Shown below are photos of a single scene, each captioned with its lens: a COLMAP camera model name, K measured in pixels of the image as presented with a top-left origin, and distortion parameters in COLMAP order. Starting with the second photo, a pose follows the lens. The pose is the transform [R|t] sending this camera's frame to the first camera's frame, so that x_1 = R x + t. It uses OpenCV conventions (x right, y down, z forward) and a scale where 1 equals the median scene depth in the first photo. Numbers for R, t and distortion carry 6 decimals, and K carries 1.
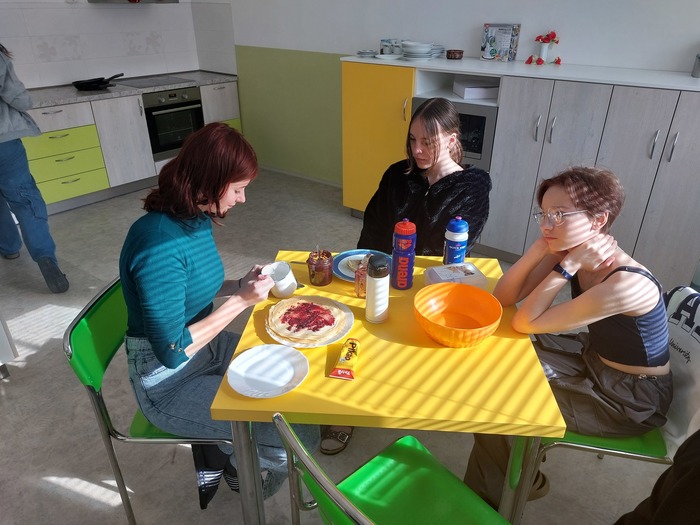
lens RADIAL K [[500.8, 0, 346.8], [0, 500.8, 258.9], [0, 0, 1]] dist [0.028250, -0.022362]
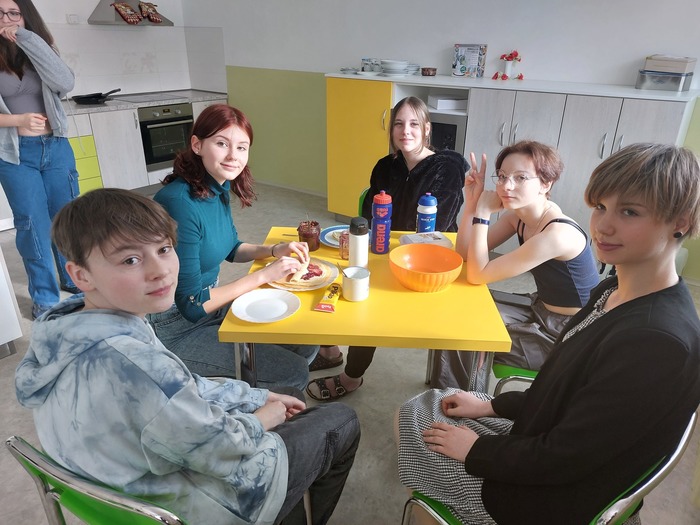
lens RADIAL K [[500.8, 0, 346.2], [0, 500.8, 259.5], [0, 0, 1]] dist [0.028250, -0.022362]
pose [[0.999504, -0.002003, 0.031433, -0.003679], [0.003723, 0.998493, -0.054760, 0.132298], [-0.031276, 0.054850, 0.998005, -0.144171]]
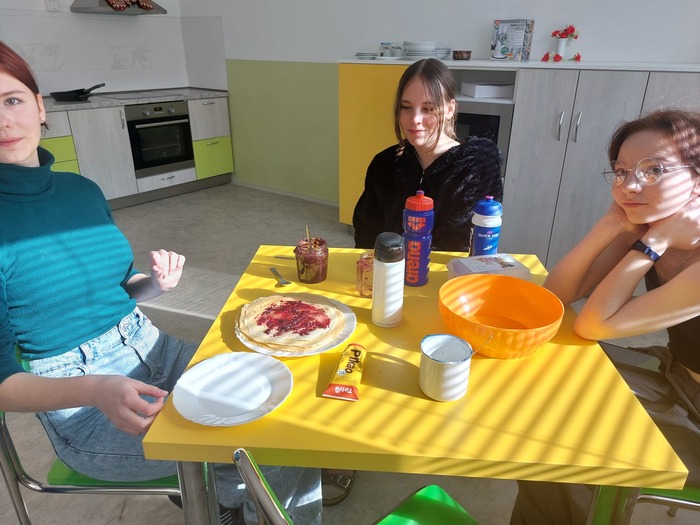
lens RADIAL K [[500.8, 0, 339.9], [0, 500.8, 266.6], [0, 0, 1]] dist [0.028250, -0.022362]
pose [[0.999992, 0.001820, -0.003551, -0.006807], [-0.002037, 0.998065, -0.062152, 0.074003], [0.003431, 0.062159, 0.998060, 0.225091]]
